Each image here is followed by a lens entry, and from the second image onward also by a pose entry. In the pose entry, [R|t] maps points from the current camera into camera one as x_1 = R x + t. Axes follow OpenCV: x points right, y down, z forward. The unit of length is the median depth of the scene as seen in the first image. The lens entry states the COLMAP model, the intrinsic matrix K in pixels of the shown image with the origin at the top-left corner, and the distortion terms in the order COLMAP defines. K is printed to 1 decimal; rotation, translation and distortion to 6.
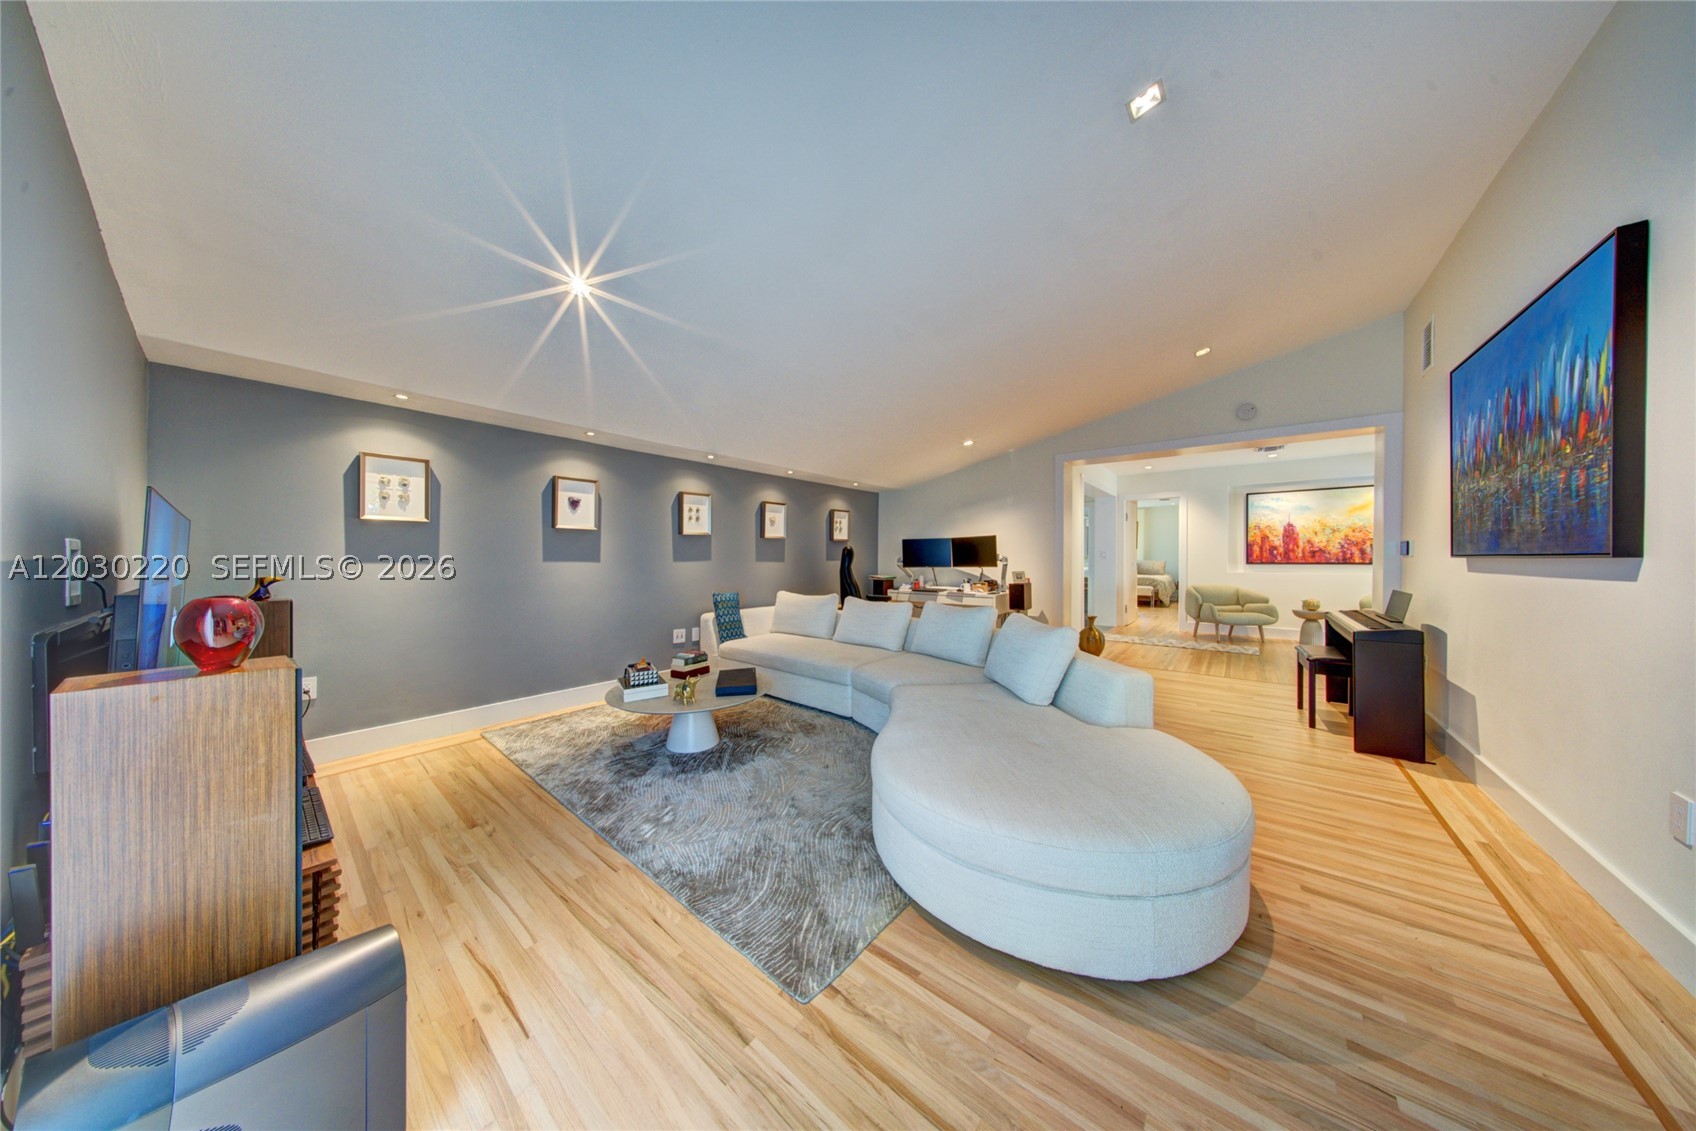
lens RADIAL K [[486.8, 0, 839.0], [0, 486.8, 560.2], [0, 0, 1]] dist [0.002076, -0.000024]
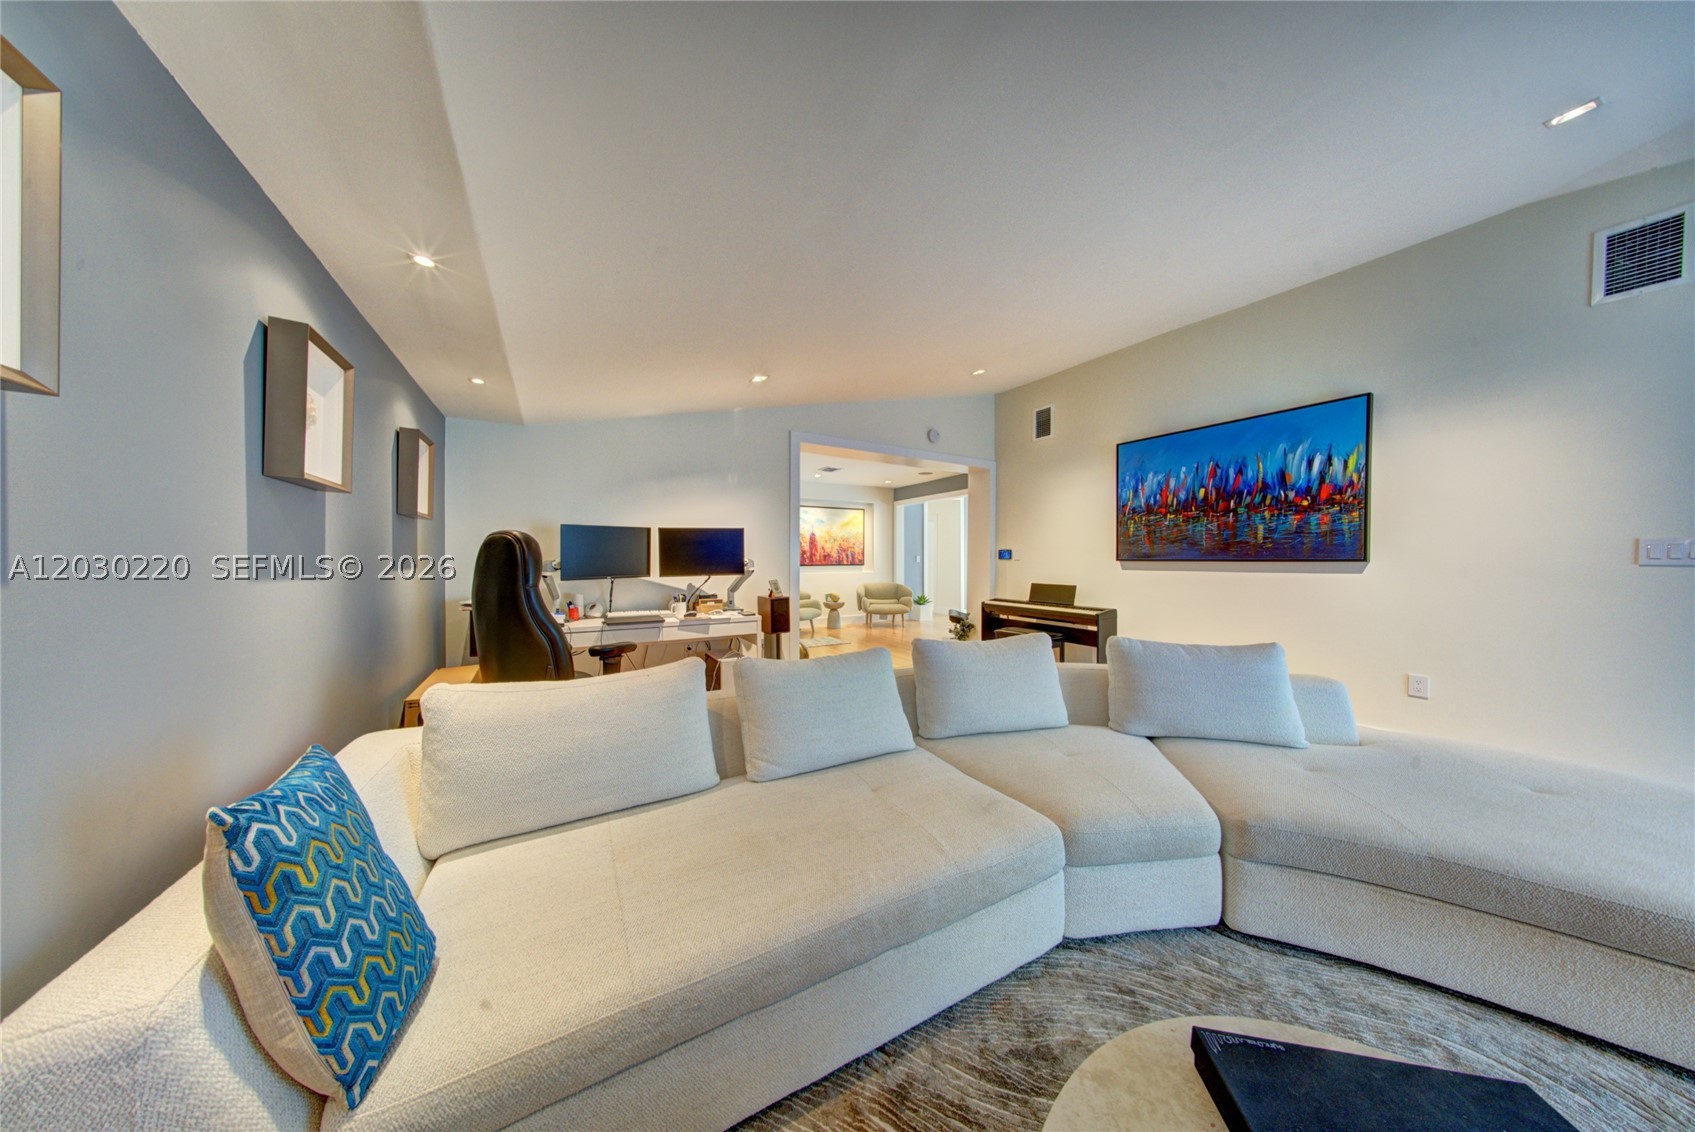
lens RADIAL K [[486.5, 0, 839.5], [0, 486.5, 559.3], [0, 0, 1]] dist [0.002076, -0.000024]
pose [[0.337791, 0.000391, 0.941221, -0.228775], [0.005158, 0.999984, -0.002267, -0.005170], [-0.941207, 0.005621, 0.337783, 0.534920]]
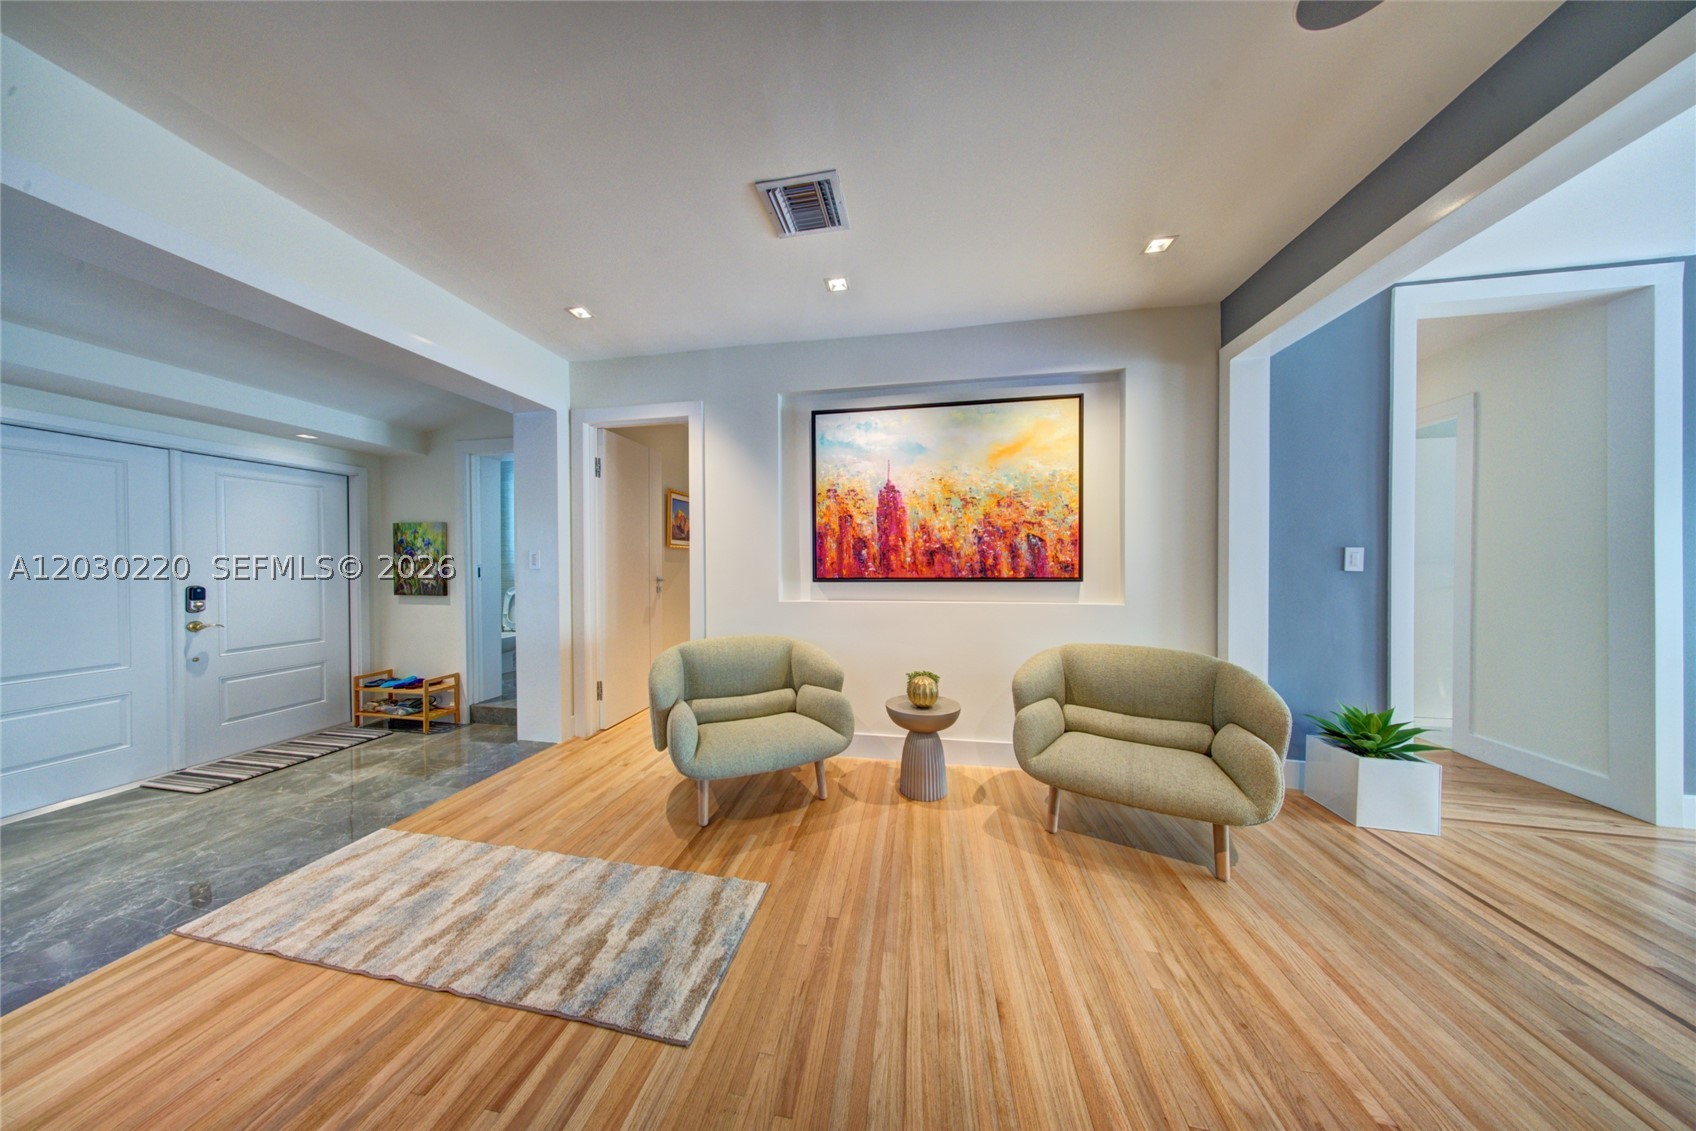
lens RADIAL K [[486.8, 0, 842.7], [0, 486.8, 564.7], [0, 0, 1]] dist [0.002076, -0.000024]
pose [[0.864128, -0.006213, 0.503233, 0.701403], [0.007208, 0.999974, -0.000030, -0.006805], [-0.503220, 0.003654, 0.864151, 0.680699]]
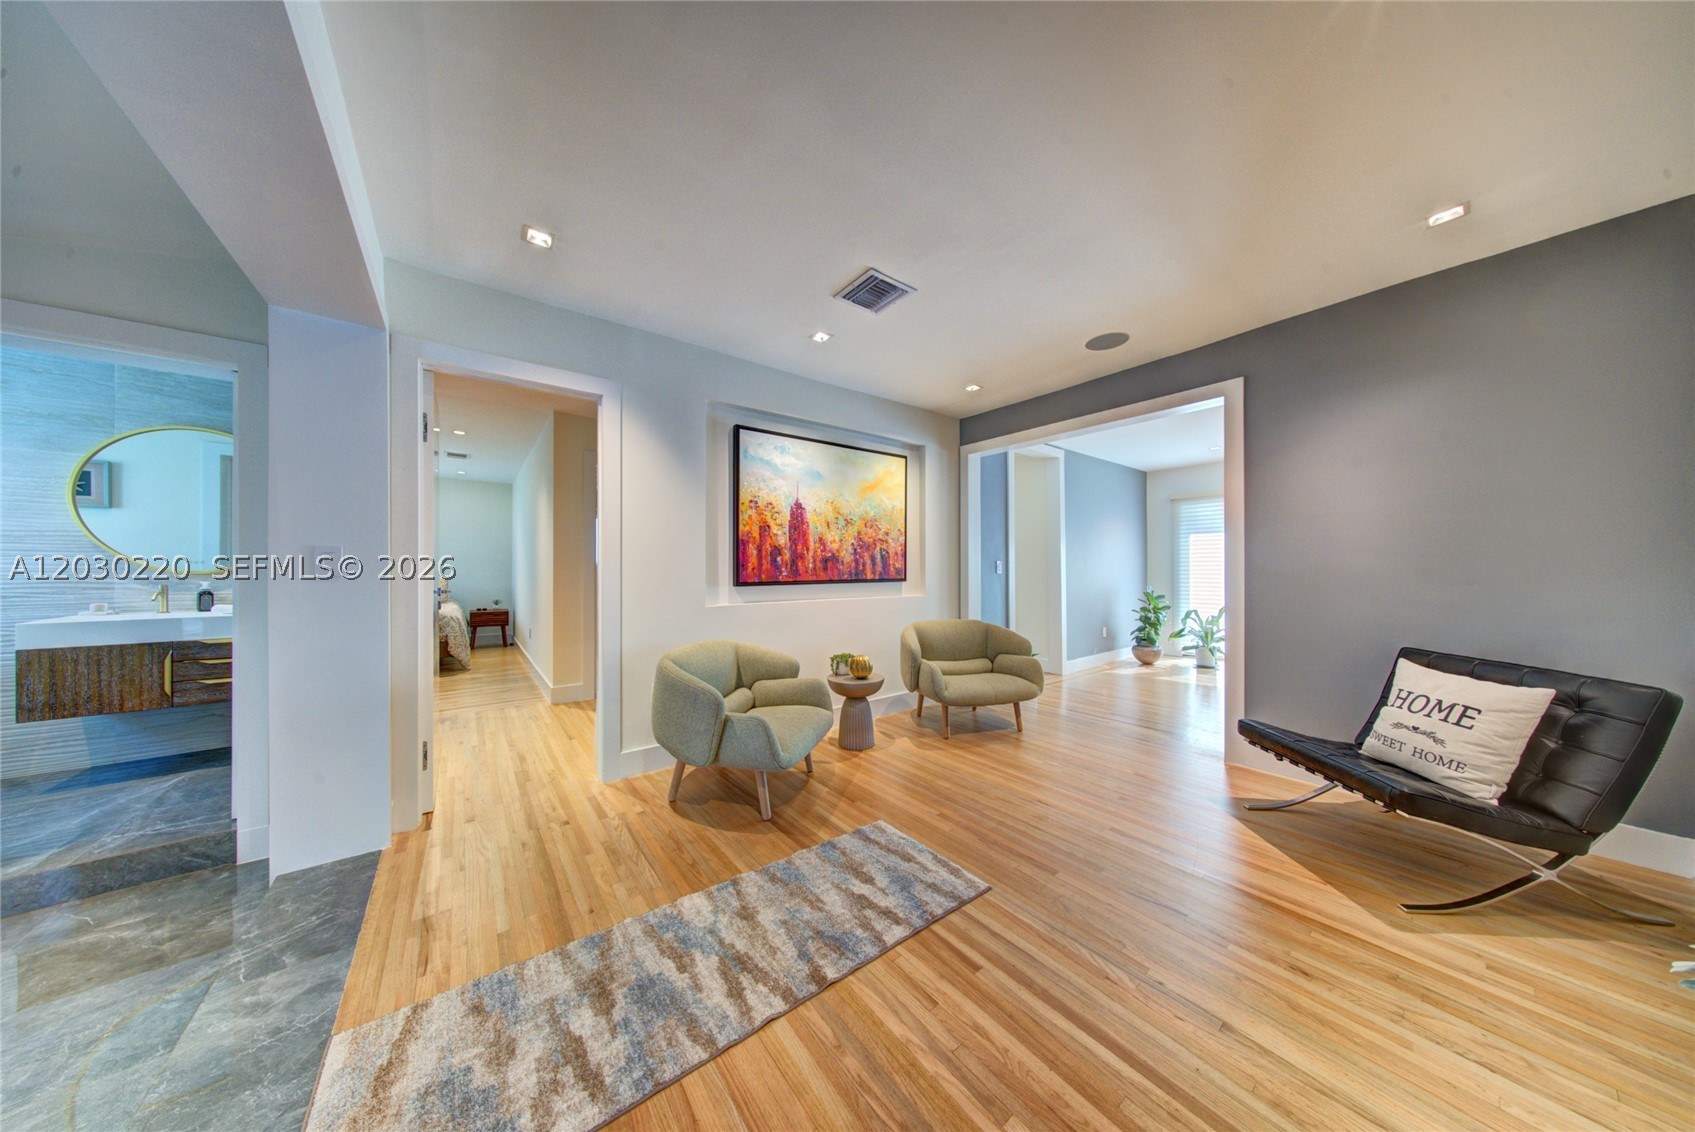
lens RADIAL K [[486.5, 0, 843.6], [0, 486.5, 564.4], [0, 0, 1]] dist [0.002076, -0.000024]
pose [[0.207050, 0.005864, 0.978313, 0.465668], [0.006998, 0.999948, -0.007474, -0.008240], [-0.978305, 0.008393, 0.206998, 0.882060]]
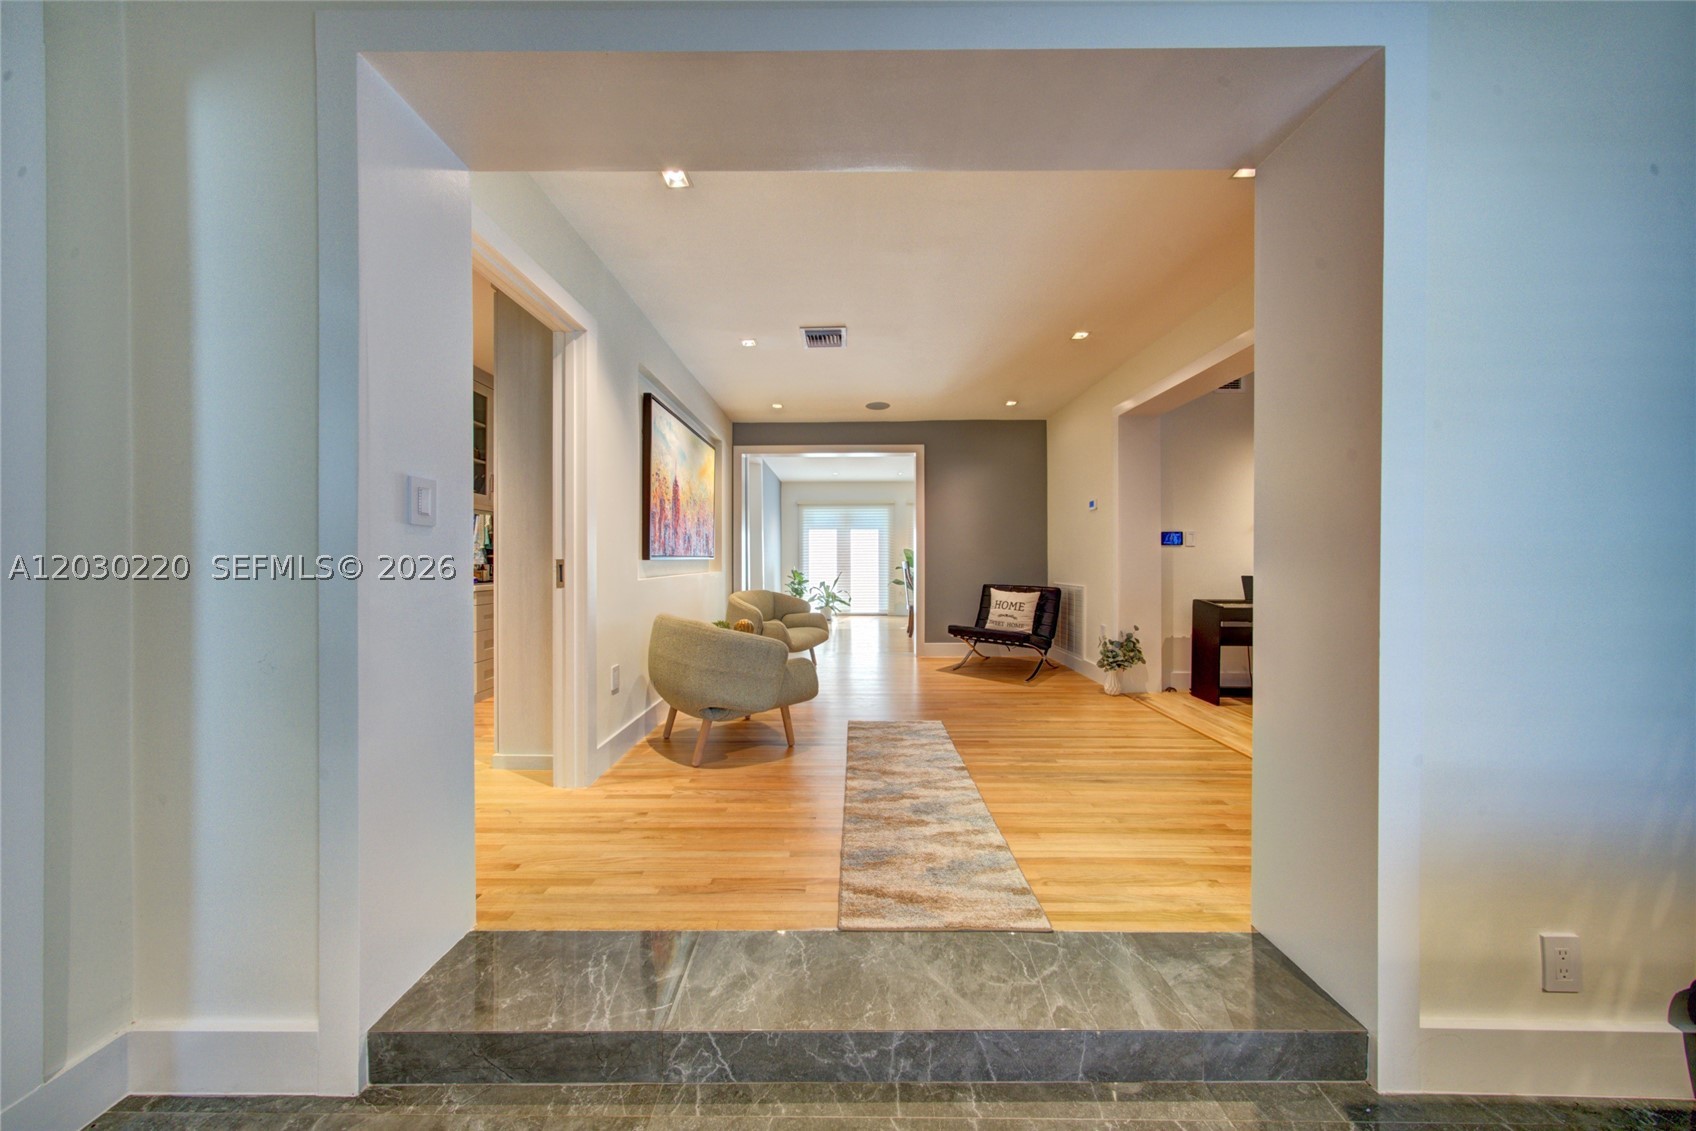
lens RADIAL K [[486.8, 0, 831.0], [0, 486.8, 551.7], [0, 0, 1]] dist [0.002076, -0.000024]
pose [[-0.633531, 0.010414, 0.773647, 0.444482], [0.004602, 0.999942, -0.009692, 0.005834], [-0.773704, -0.002580, -0.633542, 1.236815]]
